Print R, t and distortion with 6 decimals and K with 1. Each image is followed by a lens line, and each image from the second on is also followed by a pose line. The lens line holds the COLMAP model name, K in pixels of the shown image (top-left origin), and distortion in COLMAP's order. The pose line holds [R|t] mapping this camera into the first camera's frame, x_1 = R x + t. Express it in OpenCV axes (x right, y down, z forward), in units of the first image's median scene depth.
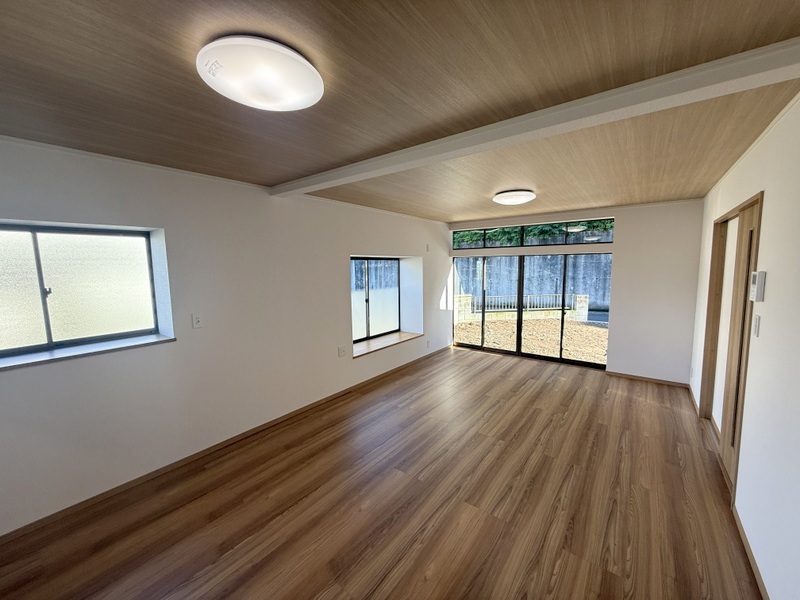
lens RADIAL K [[321.6, 0, 400.4], [0, 321.6, 297.2], [0, 0, 1]] dist [-0.002006, -0.000178]
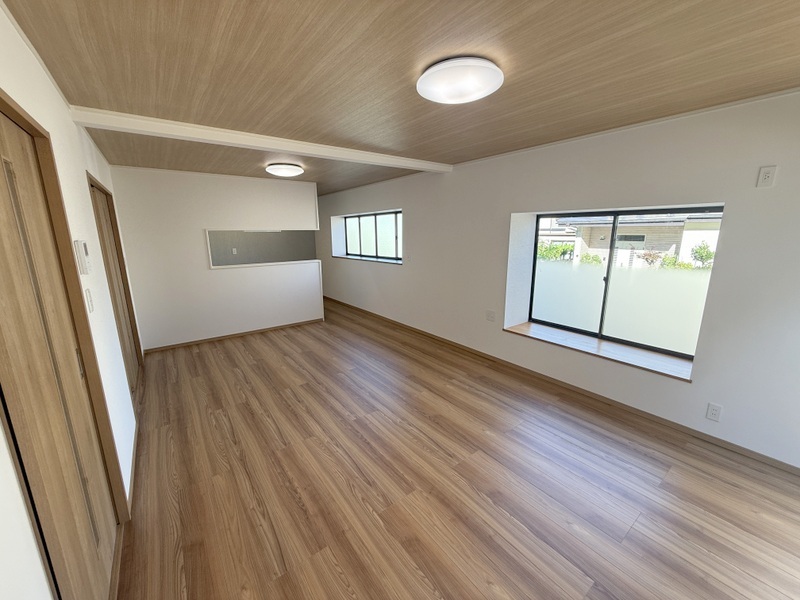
lens RADIAL K [[321.6, 0, 395.0], [0, 321.6, 298.7], [0, 0, 1]] dist [-0.002006, -0.000178]
pose [[-0.285406, 0.213345, -0.934359, 1.062418], [-0.079593, 0.966265, 0.244942, -0.129942], [0.955096, 0.144276, -0.258797, 1.280489]]
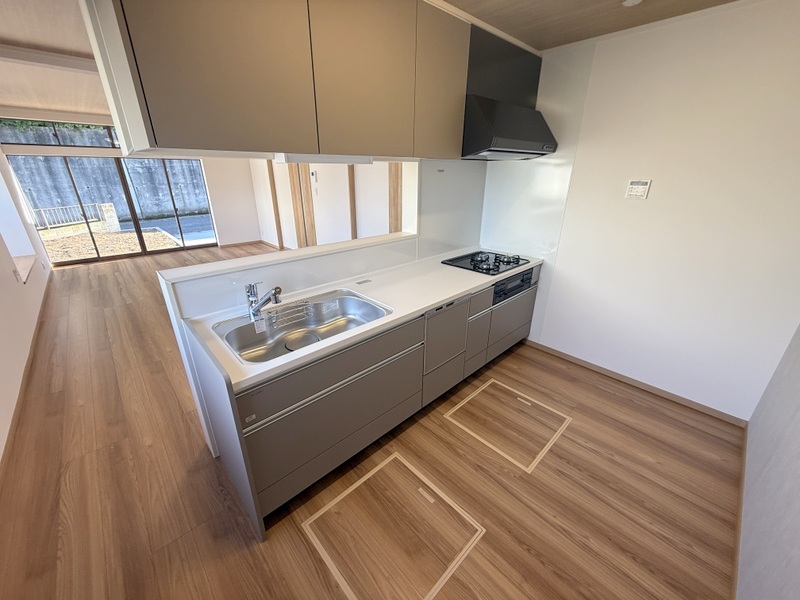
lens RADIAL K [[321.6, 0, 400.3], [0, 321.6, 299.3], [0, 0, 1]] dist [-0.002006, -0.000178]
pose [[0.164363, -0.350894, 0.921878, -1.043274], [0.088120, 0.936075, 0.340587, 0.044904], [-0.982456, 0.025256, 0.184777, -0.130709]]
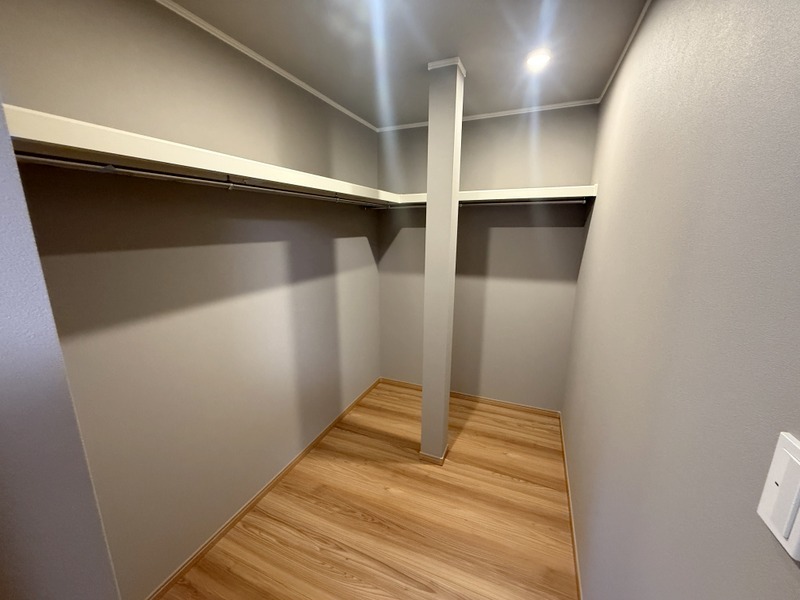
lens RADIAL K [[321.6, 0, 402.8], [0, 321.6, 304.3], [0, 0, 1]] dist [-0.002006, -0.000178]
pose [[0.240026, 0.264522, -0.934032, 0.472332], [-0.080390, 0.964271, 0.252427, -0.077804], [0.967432, 0.014498, 0.252715, 0.604178]]
